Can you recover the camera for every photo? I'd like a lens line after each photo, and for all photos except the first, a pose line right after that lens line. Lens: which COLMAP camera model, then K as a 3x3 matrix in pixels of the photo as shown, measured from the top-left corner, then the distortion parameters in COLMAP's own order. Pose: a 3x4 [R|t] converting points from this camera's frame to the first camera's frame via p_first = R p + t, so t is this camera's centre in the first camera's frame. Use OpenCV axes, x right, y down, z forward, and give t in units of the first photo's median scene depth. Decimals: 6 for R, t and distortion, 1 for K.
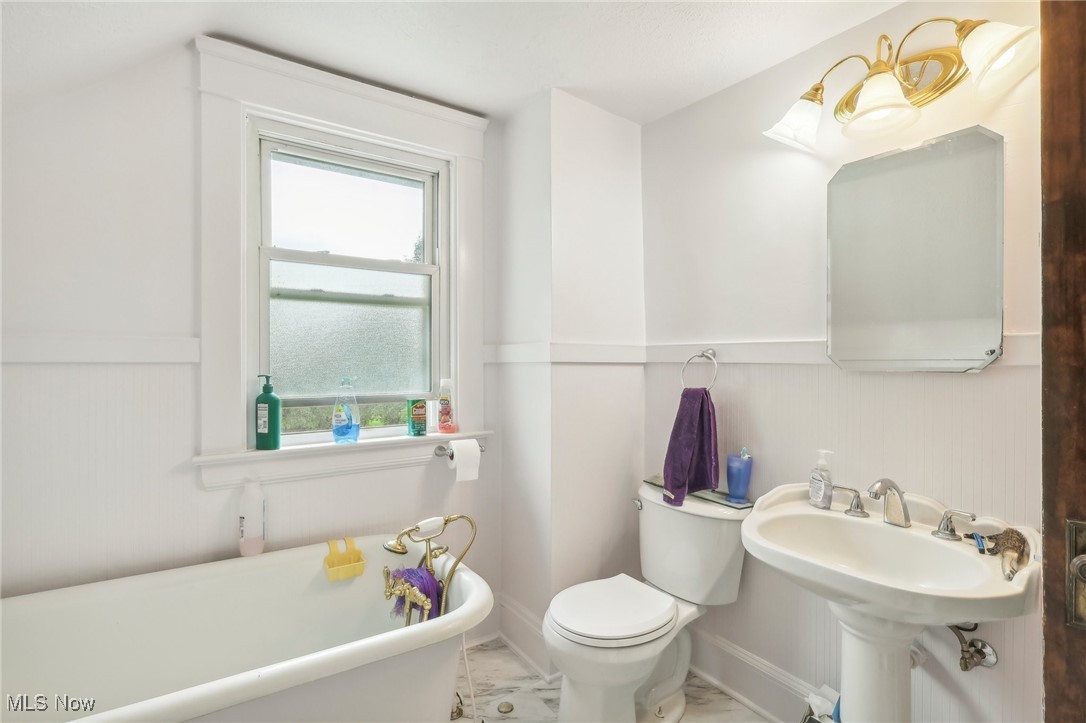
lens RADIAL K [[511.9, 0, 536.8], [0, 511.9, 363.4], [0, 0, 1]] dist [-0.003025, 0.000375]
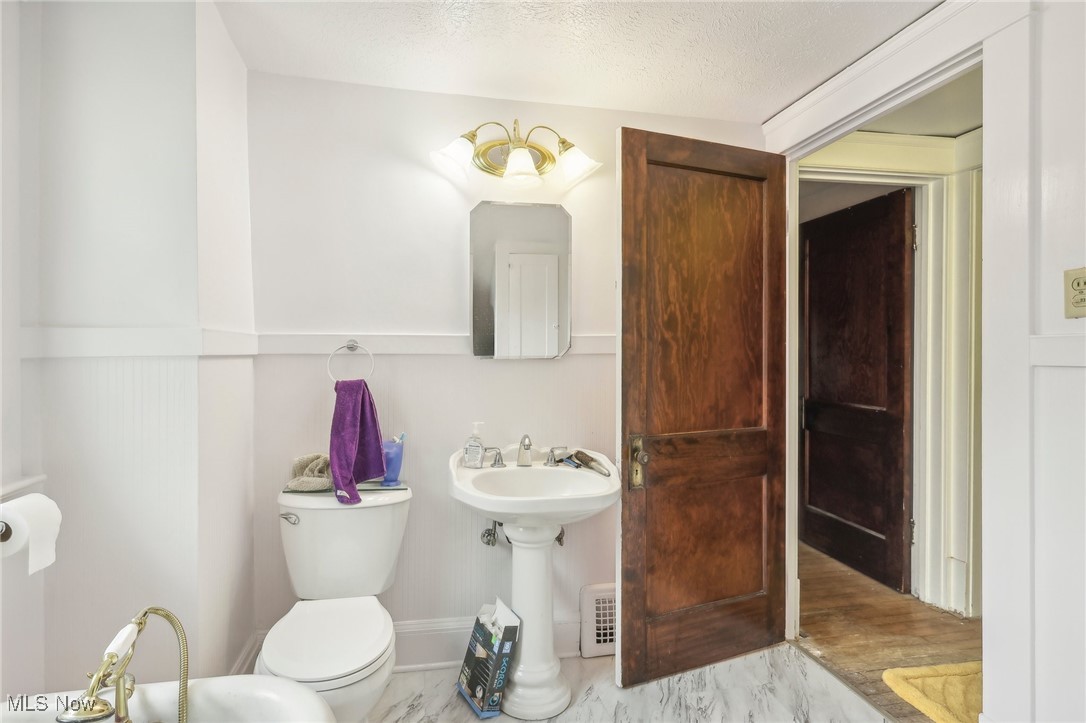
lens RADIAL K [[511.9, 0, 536.8], [0, 511.9, 353.3], [0, 0, 1]] dist [-0.003025, 0.000375]
pose [[0.409034, -0.009242, 0.912472, -0.450987], [0.007356, 0.999950, 0.006831, -0.007759], [-0.912489, 0.003918, 0.409082, 0.287439]]
